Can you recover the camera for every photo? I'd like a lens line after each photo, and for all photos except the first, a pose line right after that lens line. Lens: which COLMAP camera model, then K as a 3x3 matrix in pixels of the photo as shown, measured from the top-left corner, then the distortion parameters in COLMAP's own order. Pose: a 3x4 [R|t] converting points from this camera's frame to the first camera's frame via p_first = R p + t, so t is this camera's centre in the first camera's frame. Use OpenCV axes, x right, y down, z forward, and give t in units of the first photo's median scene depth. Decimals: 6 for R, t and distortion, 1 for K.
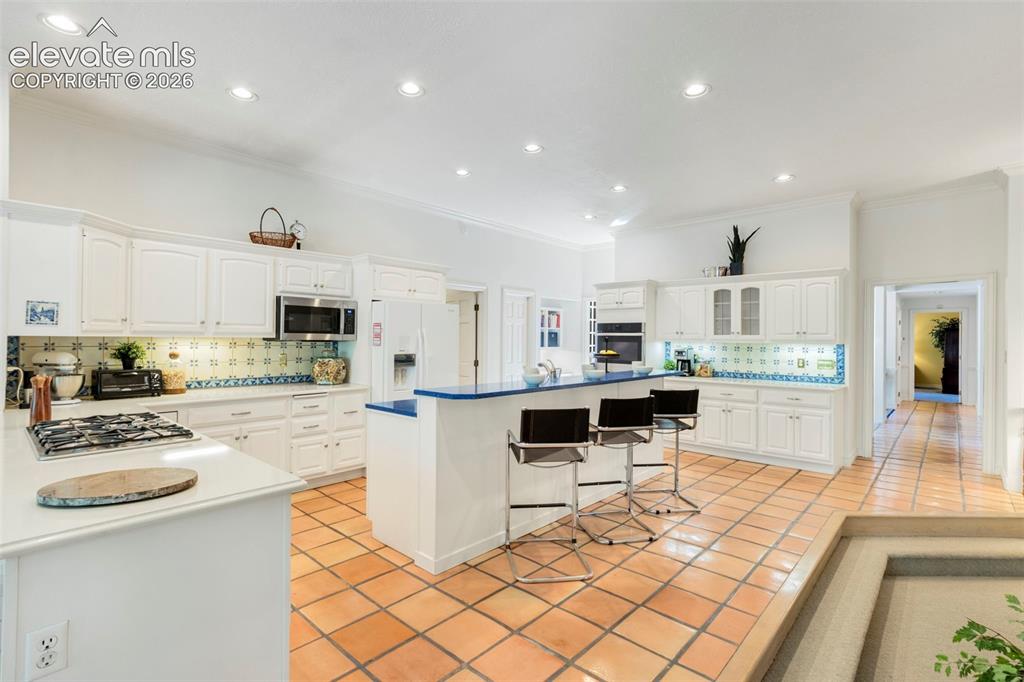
lens RADIAL K [[474.3, 0, 499.9], [0, 474.3, 332.4], [0, 0, 1]] dist [0.005260, -0.001697]
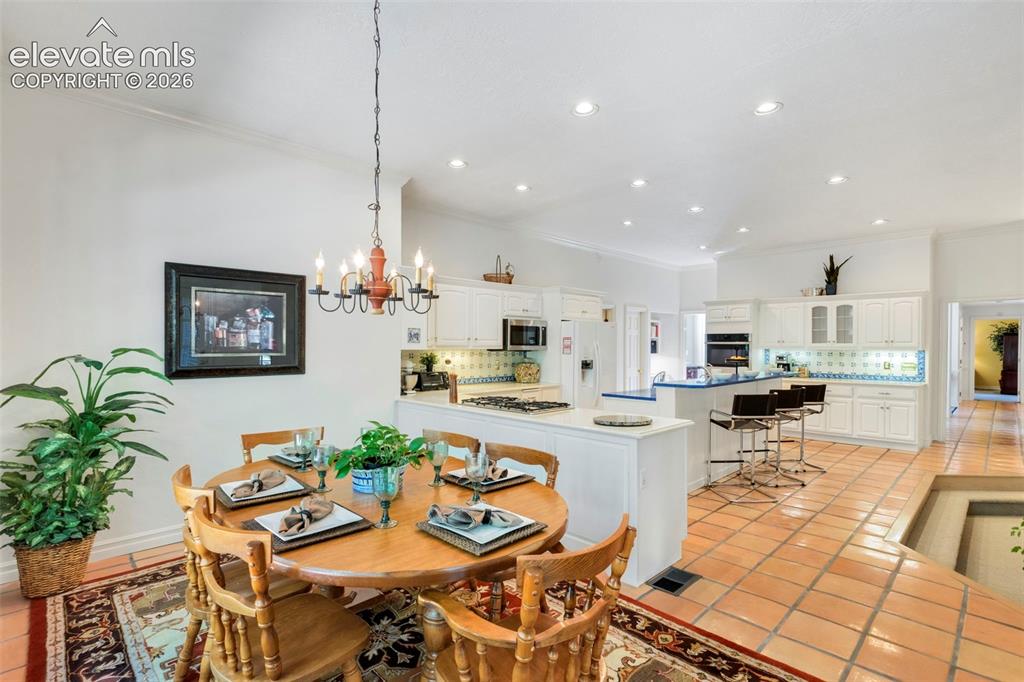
lens RADIAL K [[474.3, 0, 507.6], [0, 474.3, 346.4], [0, 0, 1]] dist [0.005260, -0.001697]
pose [[0.998744, -0.006976, -0.049616, -0.332955], [0.007838, 0.999821, 0.017203, -0.016957], [0.049488, -0.017571, 0.998620, -0.327649]]
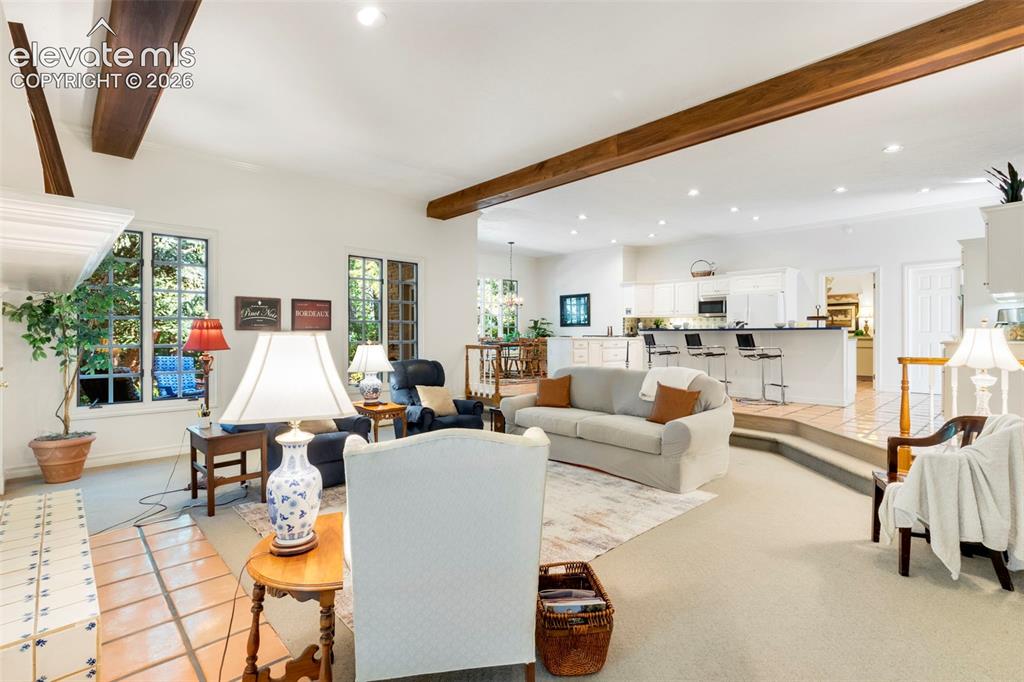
lens RADIAL K [[474.3, 0, 503.2], [0, 474.3, 335.8], [0, 0, 1]] dist [0.005260, -0.001697]
pose [[-0.069624, -0.004772, -0.997562, 1.651958], [0.013871, 0.999887, -0.005751, 0.093840], [0.997477, -0.014237, -0.069550, 0.163602]]
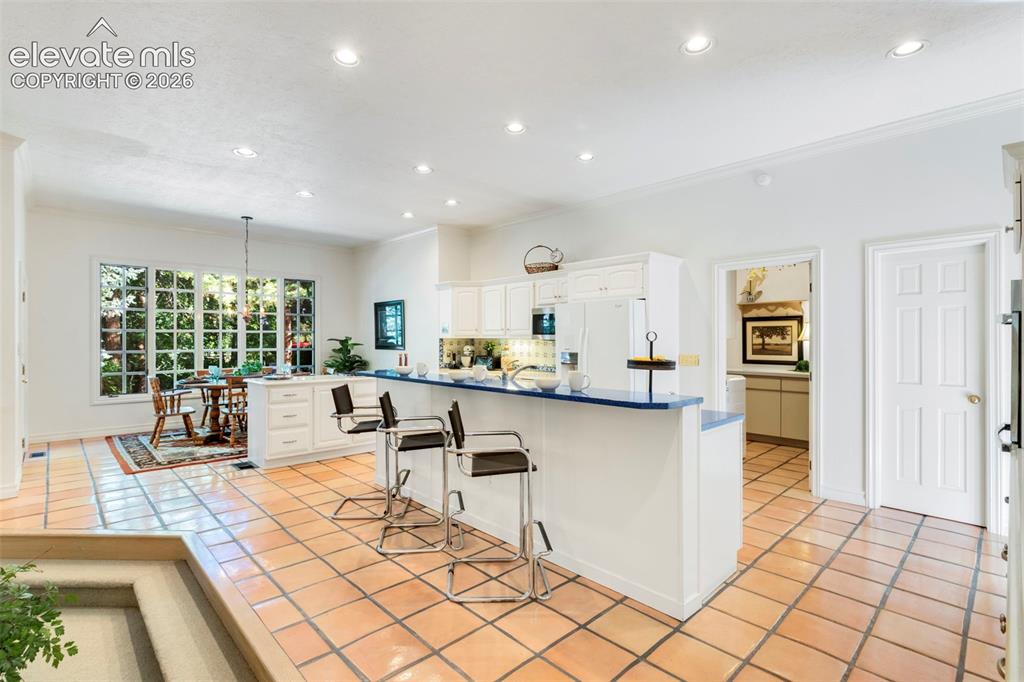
lens RADIAL K [[474.3, 0, 502.1], [0, 474.3, 335.6], [0, 0, 1]] dist [0.005260, -0.001697]
pose [[-0.052977, -0.014237, -0.998494, 0.794065], [0.014845, 0.999777, -0.015042, 0.020008], [0.998485, -0.015619, -0.052754, 0.824871]]
